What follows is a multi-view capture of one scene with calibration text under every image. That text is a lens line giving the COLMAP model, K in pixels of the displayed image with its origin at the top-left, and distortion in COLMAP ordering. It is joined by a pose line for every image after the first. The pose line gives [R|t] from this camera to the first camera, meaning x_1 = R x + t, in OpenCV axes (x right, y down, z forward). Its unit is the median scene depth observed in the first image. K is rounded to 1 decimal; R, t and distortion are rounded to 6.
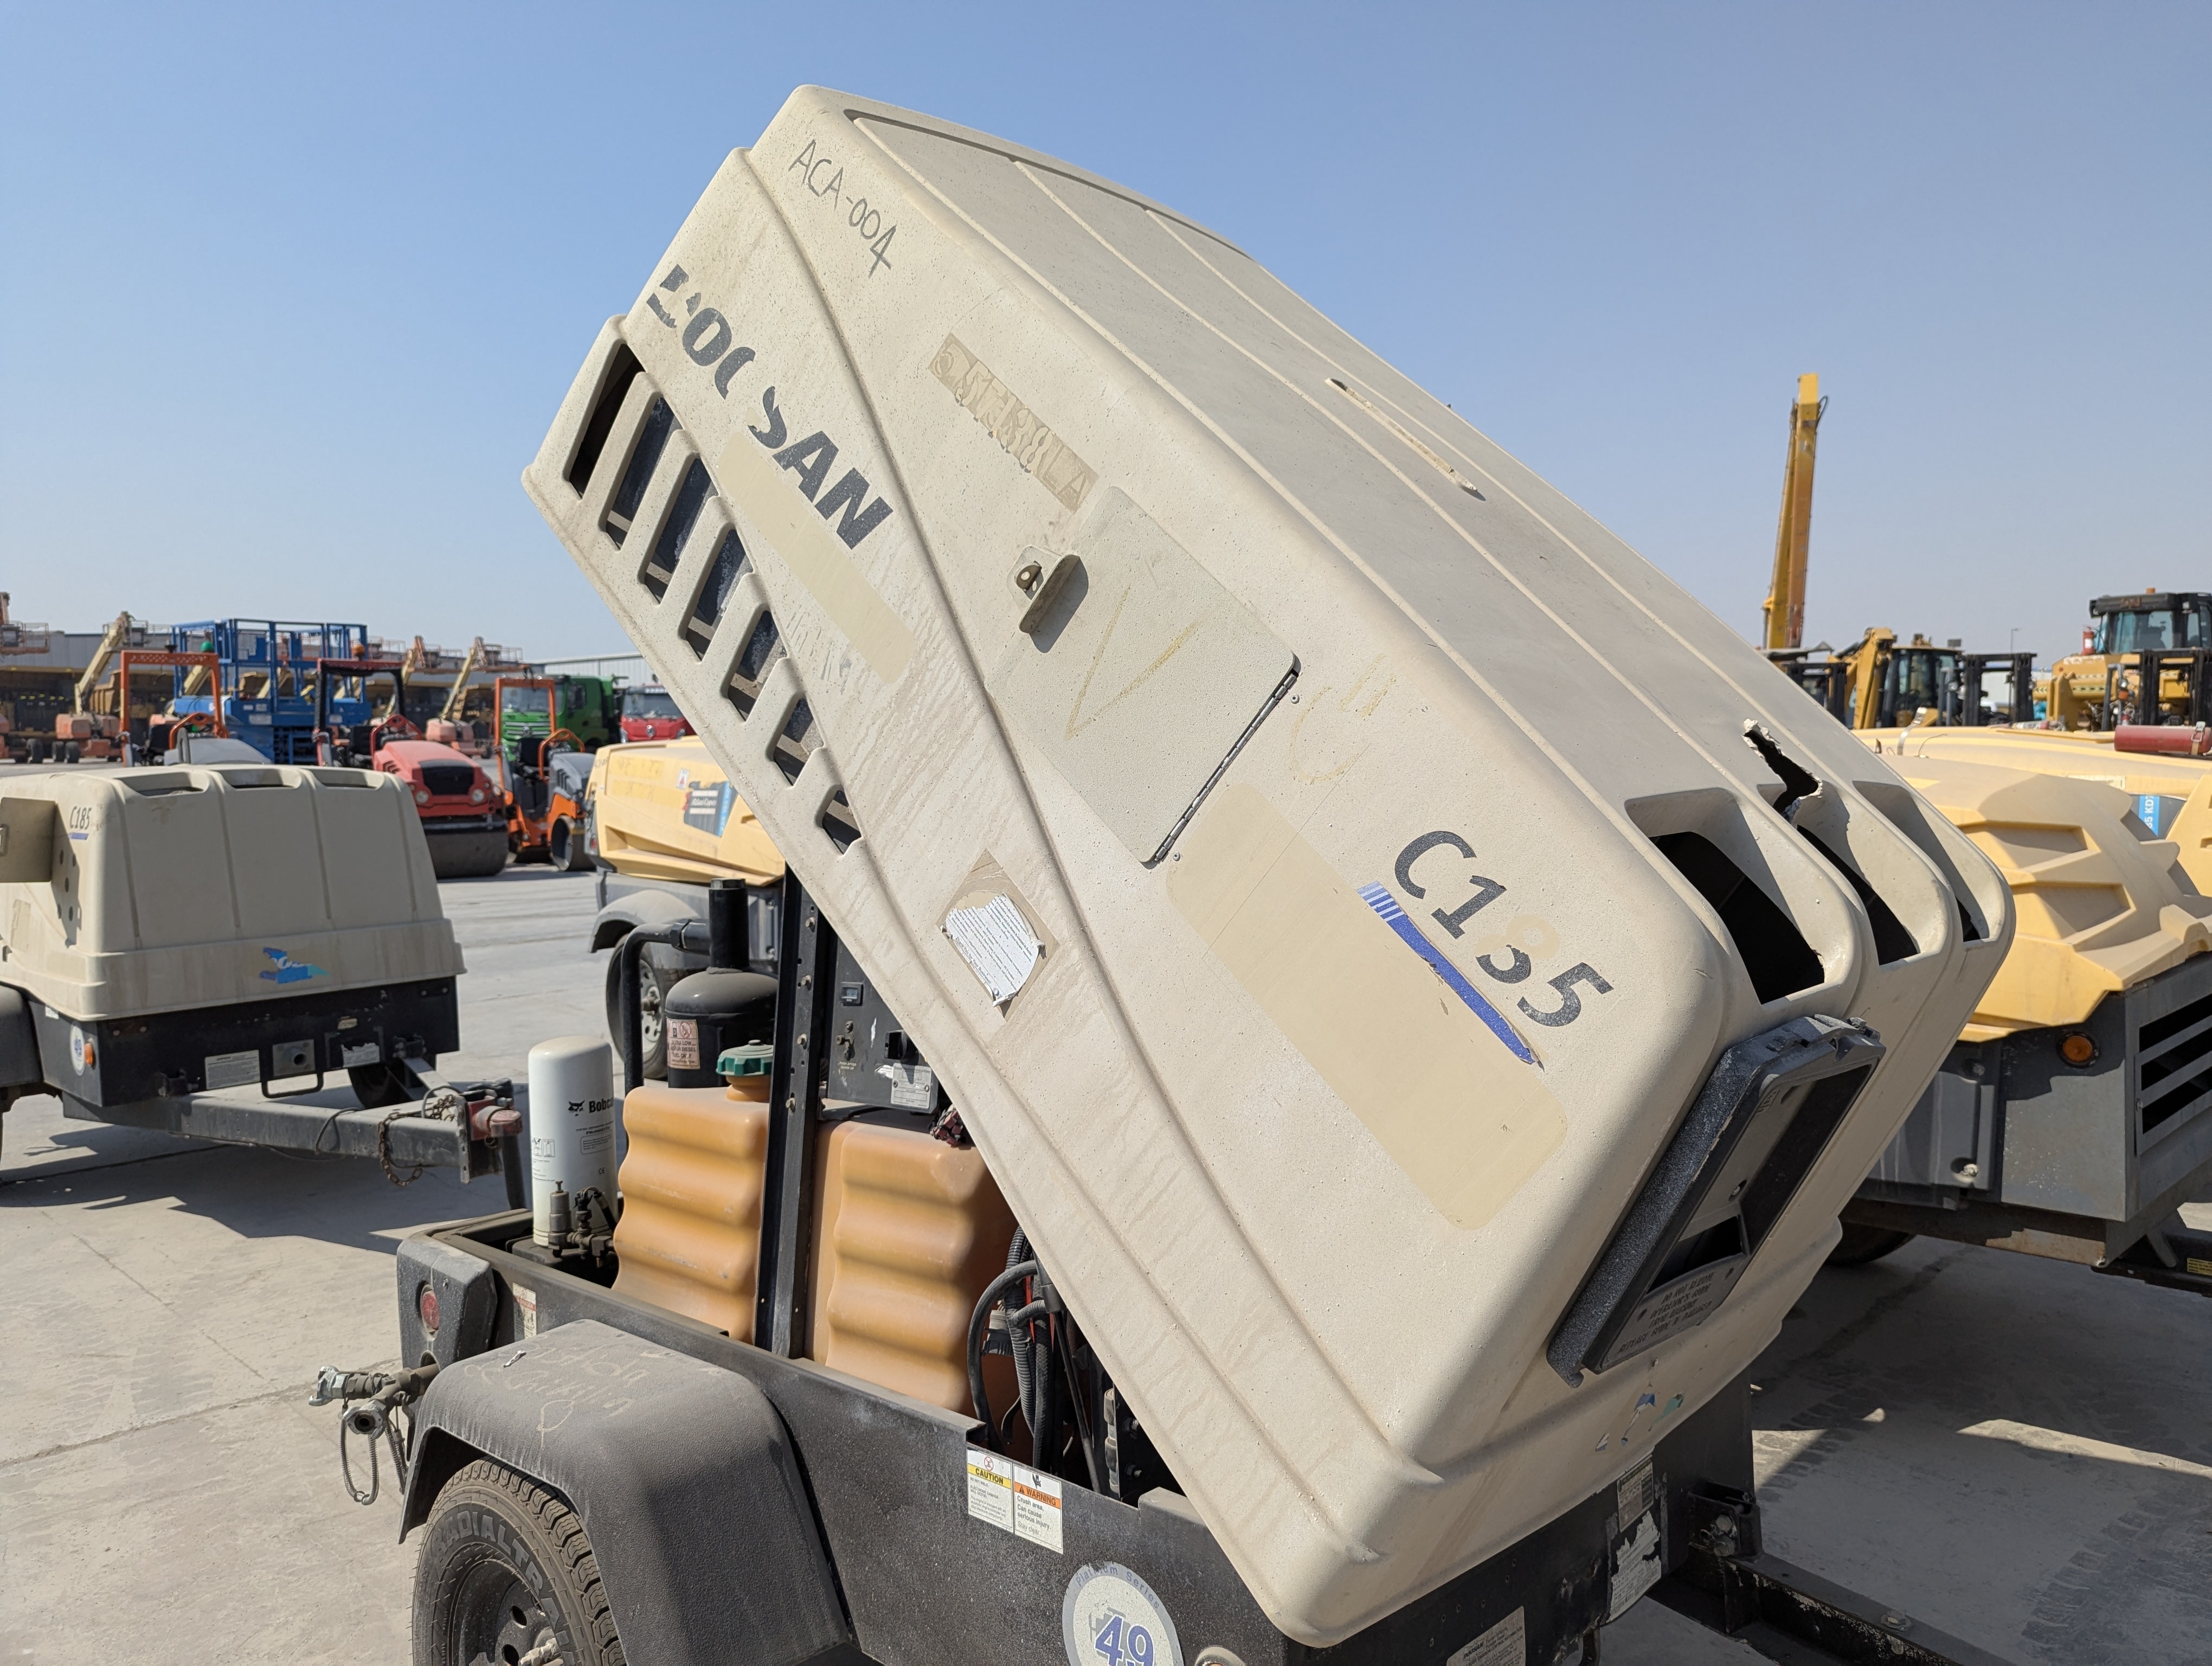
lens RADIAL K [[1605.4, 0, 1130.6], [0, 1605.4, 828.3], [0, 0, 1]] dist [0.032151, -0.034230]
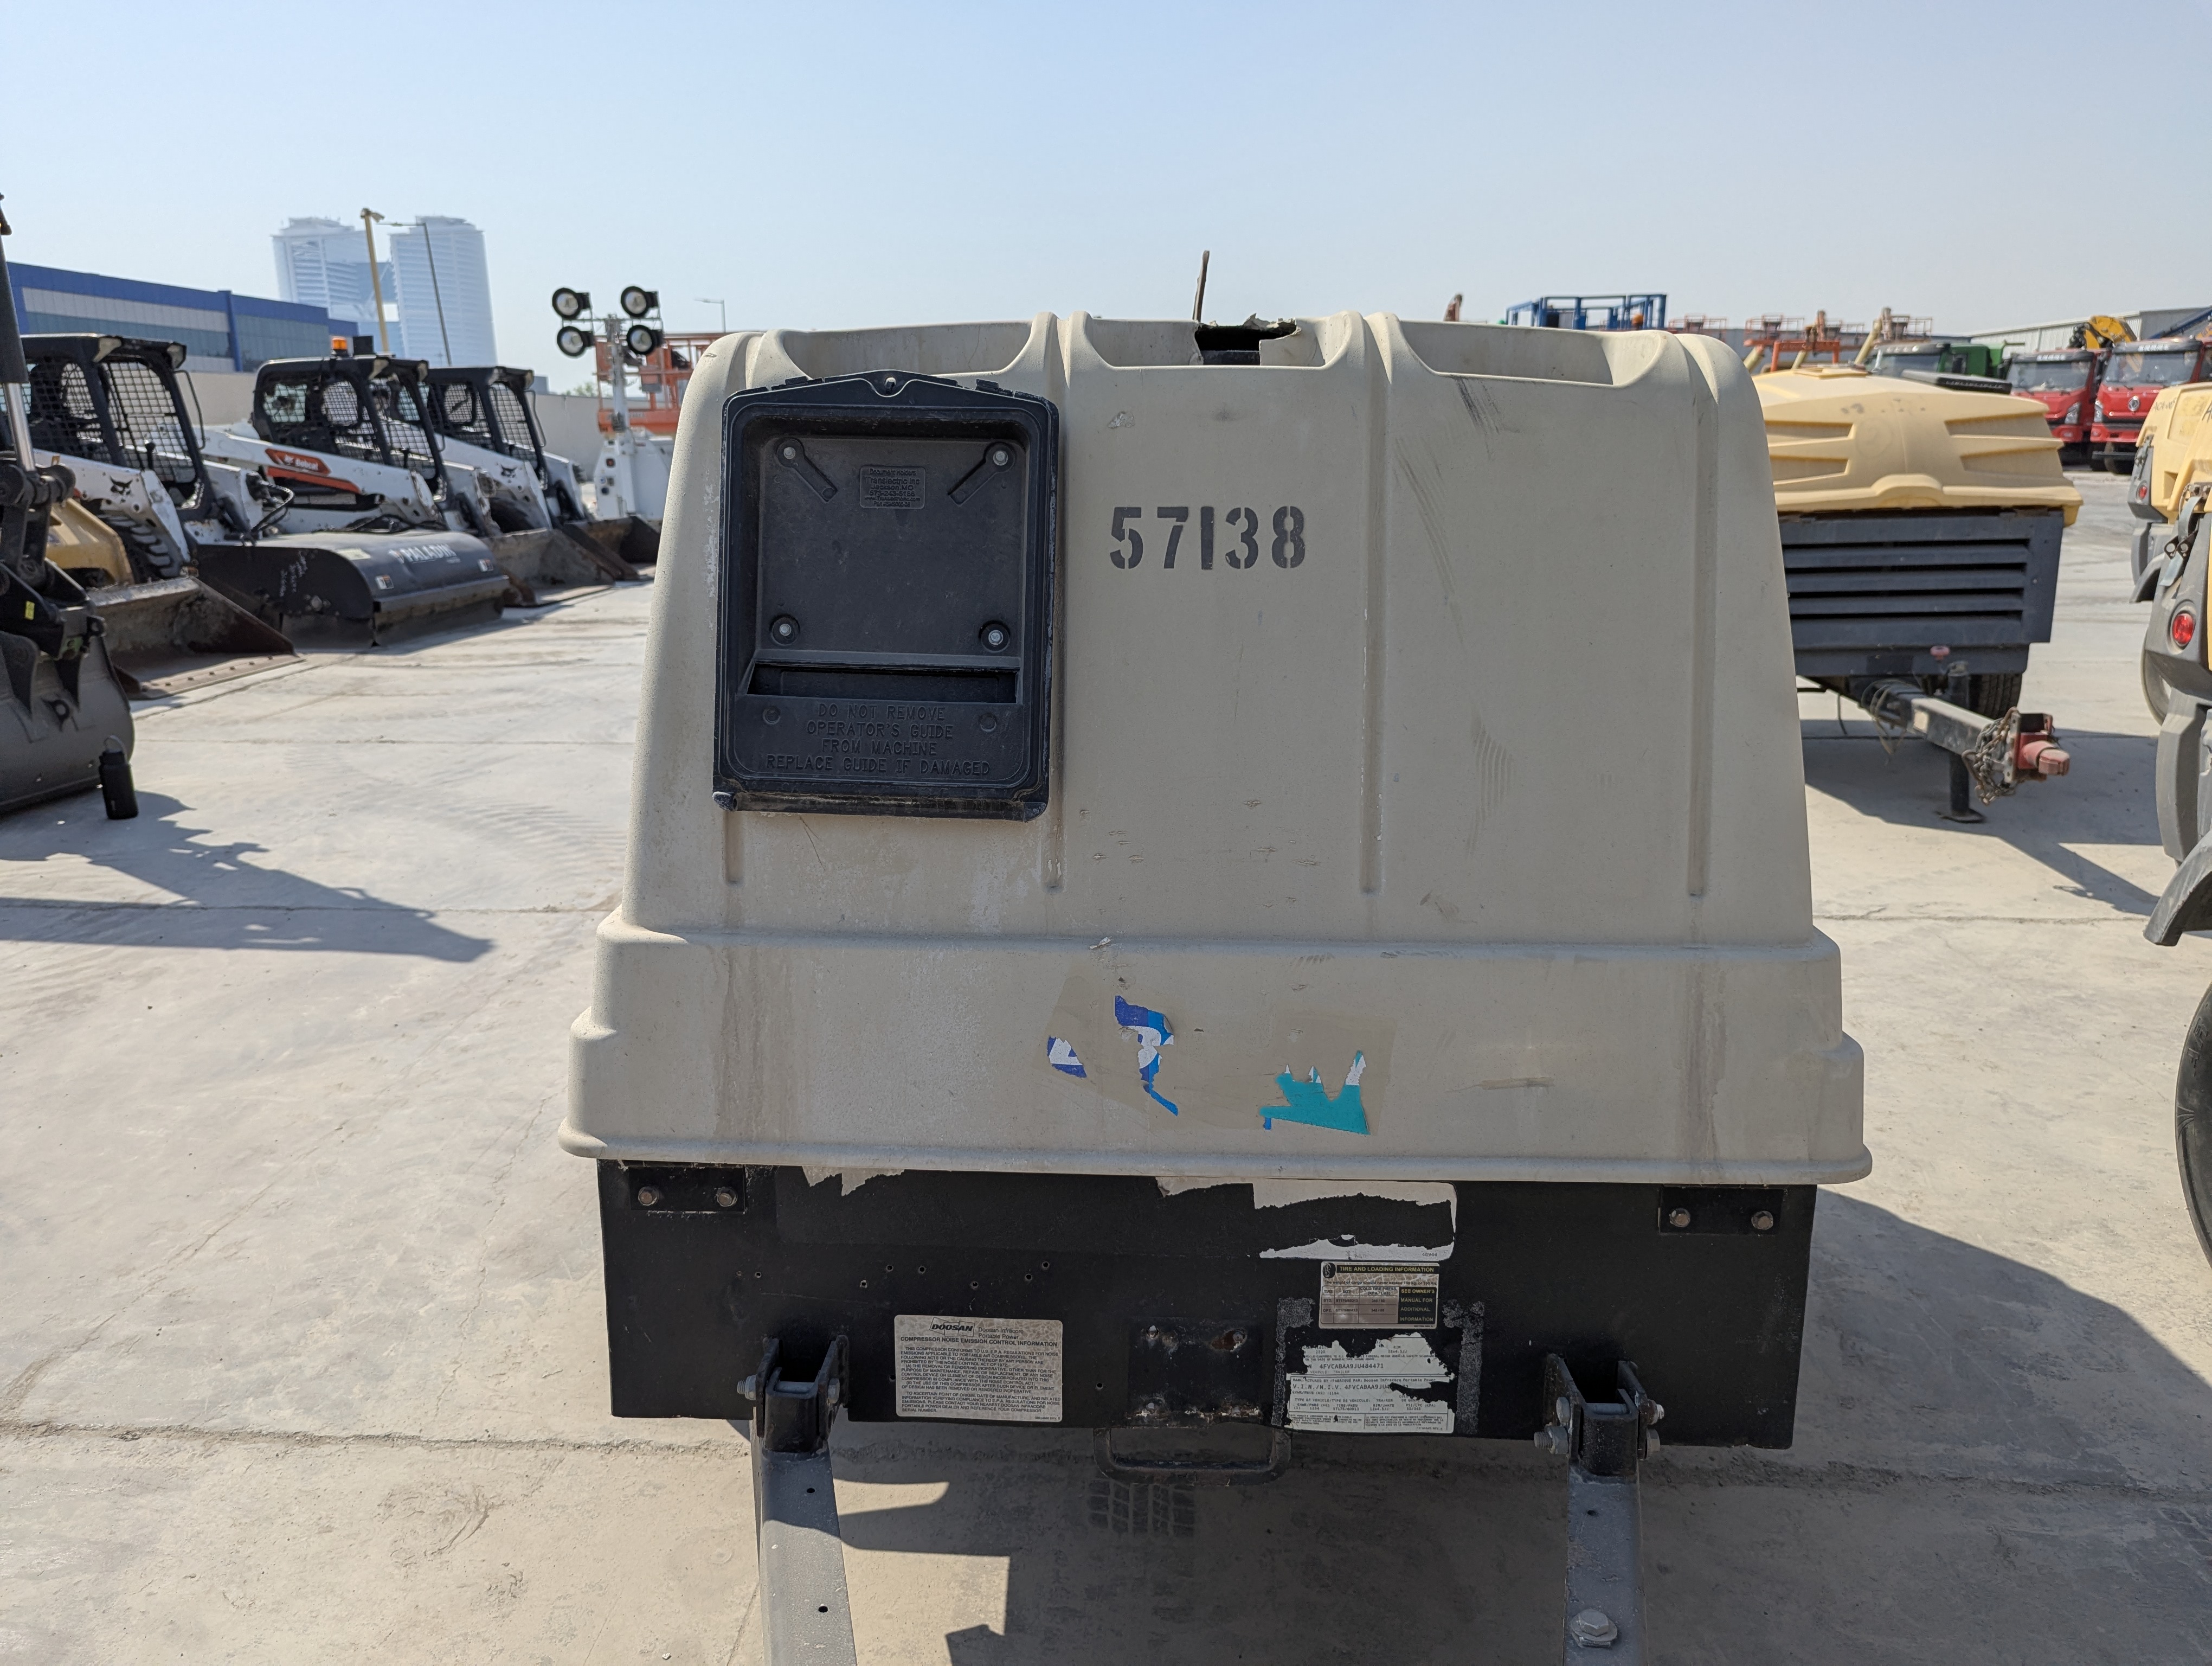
lens RADIAL K [[1605.4, 0, 1099.8], [0, 1605.4, 839.6], [0, 0, 1]] dist [0.032151, -0.034230]
pose [[0.648480, 0.181144, -0.739365, 0.451289], [-0.037176, 0.977652, 0.206918, 0.044875], [0.760324, -0.106695, 0.640721, 0.294898]]
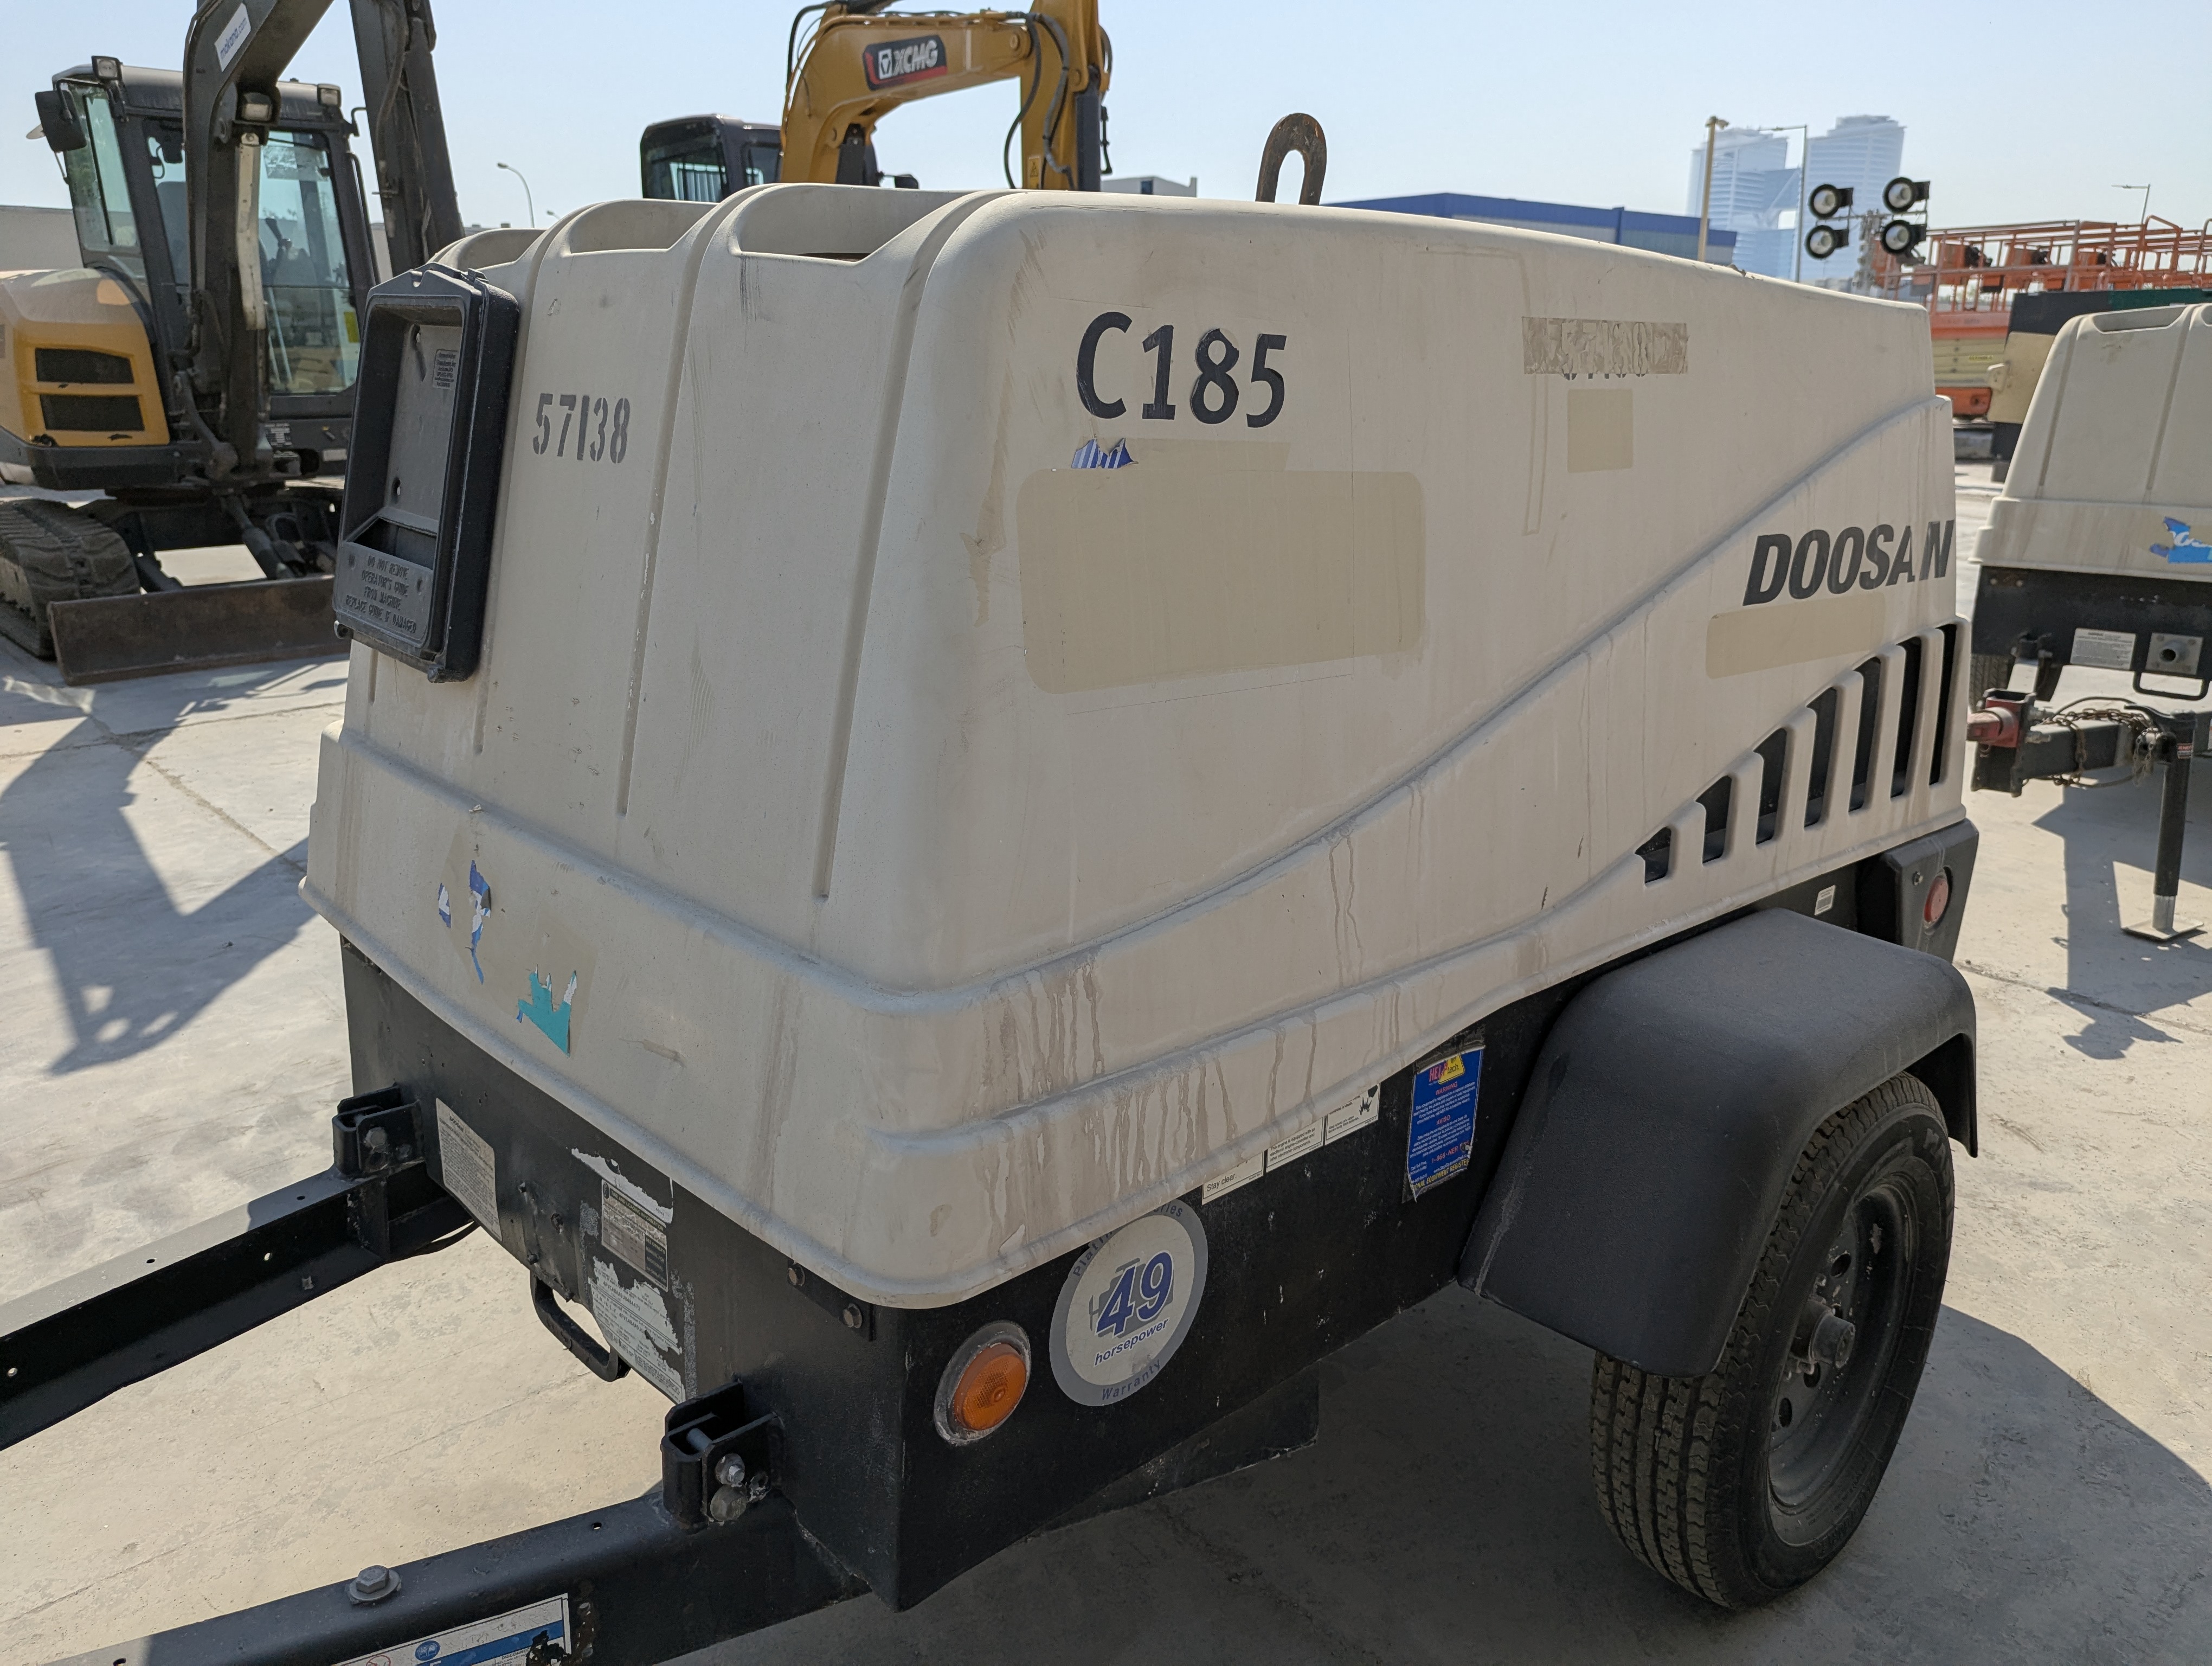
lens RADIAL K [[1605.4, 0, 1119.0], [0, 1605.4, 821.1], [0, 0, 1]] dist [0.032151, -0.034230]
pose [[-0.071340, 0.280391, -0.957231, 0.562681], [-0.057546, 0.956921, 0.284589, 0.024144], [0.995791, 0.075387, -0.052131, 0.767697]]
